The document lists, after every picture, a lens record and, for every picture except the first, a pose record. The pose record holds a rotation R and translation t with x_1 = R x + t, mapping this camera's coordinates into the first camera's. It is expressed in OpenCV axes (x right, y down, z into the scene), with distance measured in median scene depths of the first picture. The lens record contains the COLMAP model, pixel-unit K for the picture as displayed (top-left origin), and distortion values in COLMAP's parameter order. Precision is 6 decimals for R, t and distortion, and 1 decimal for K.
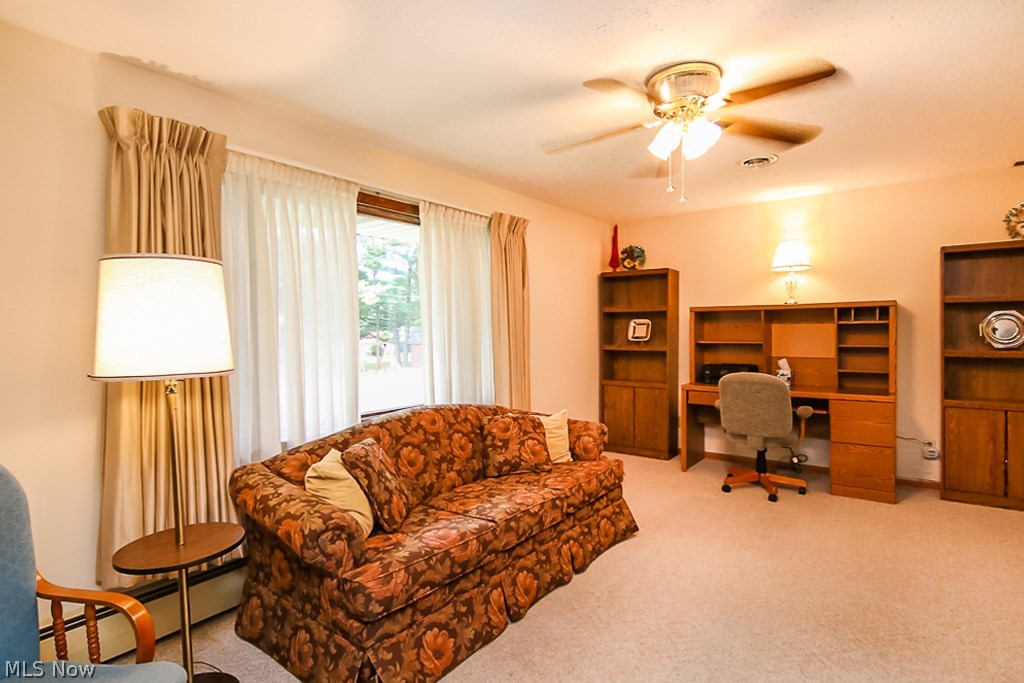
lens RADIAL K [[538.8, 0, 497.2], [0, 538.8, 342.6], [0, 0, 1]] dist [0.012517, -0.006447]
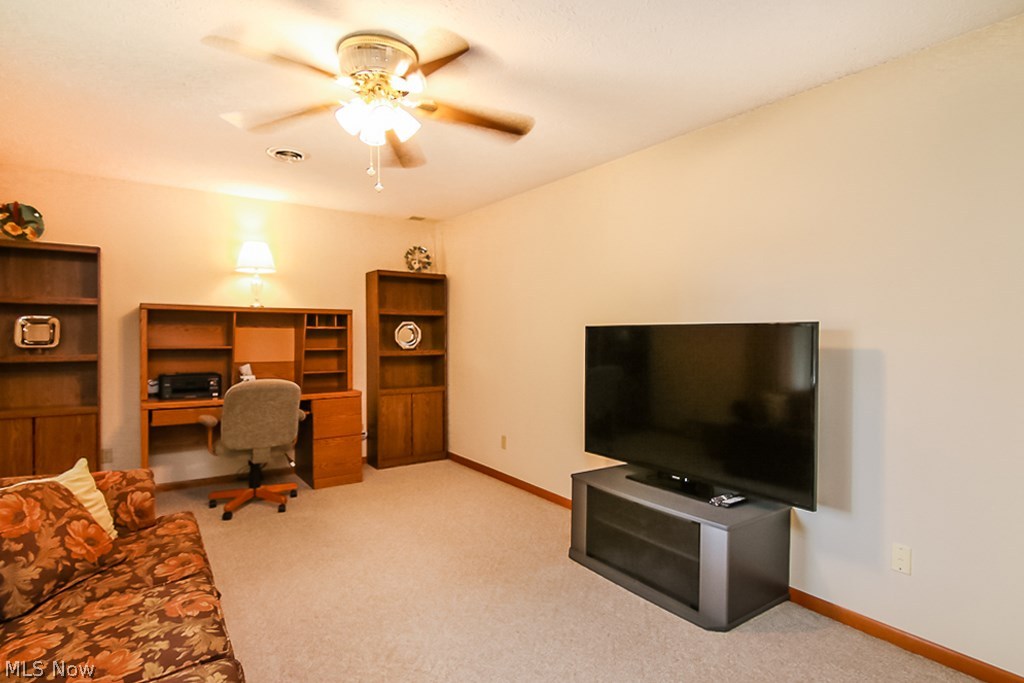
lens RADIAL K [[538.8, 0, 512.3], [0, 538.8, 343.7], [0, 0, 1]] dist [0.012517, -0.006447]
pose [[0.286892, -0.003721, 0.957956, -0.281539], [0.016048, 0.999871, -0.000923, 0.002414], [-0.957828, 0.015638, 0.286915, 0.319711]]
